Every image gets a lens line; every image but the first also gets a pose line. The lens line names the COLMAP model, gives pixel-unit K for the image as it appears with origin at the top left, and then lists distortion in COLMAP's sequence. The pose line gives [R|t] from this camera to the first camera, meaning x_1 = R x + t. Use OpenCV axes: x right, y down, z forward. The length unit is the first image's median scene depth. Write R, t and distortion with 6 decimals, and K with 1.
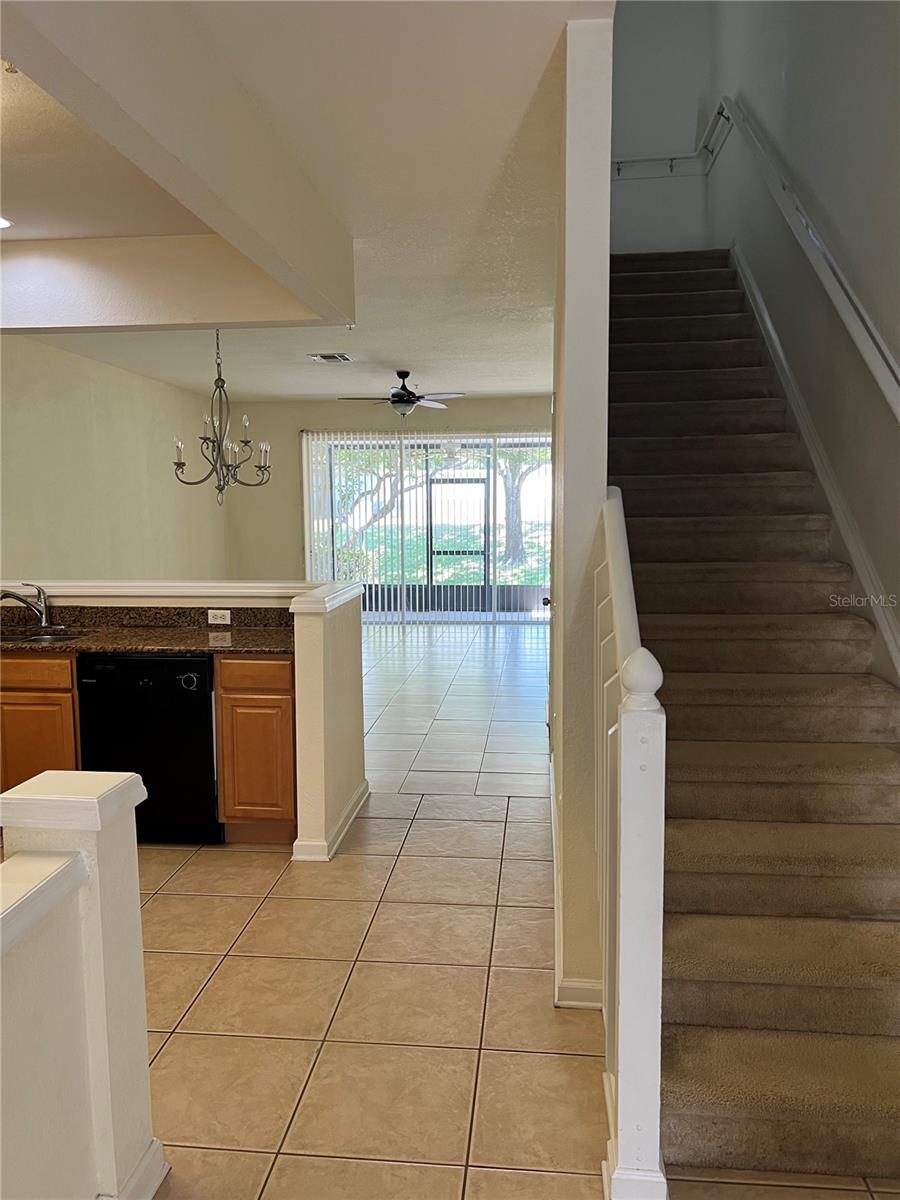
lens RADIAL K [[919.0, 0, 450.0], [0, 919.0, 600.0], [0, 0, 1]] dist [0.050287, -0.048240]
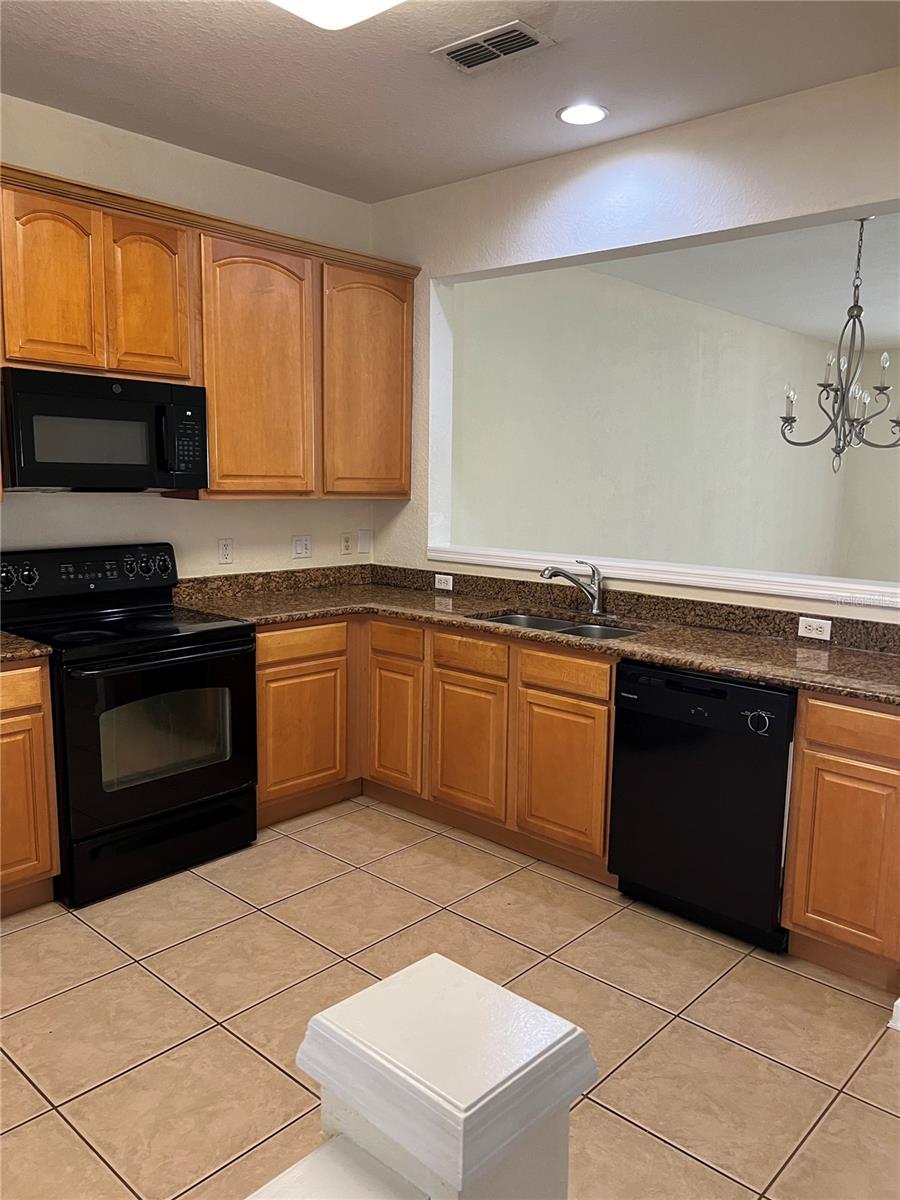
lens RADIAL K [[919.0, 0, 450.0], [0, 919.0, 600.0], [0, 0, 1]] dist [0.050287, -0.048240]
pose [[0.803634, 0.108084, -0.585227, -0.059372], [-0.087444, 0.994142, 0.063527, -0.024327], [0.588665, 0.000122, 0.808377, 0.251112]]
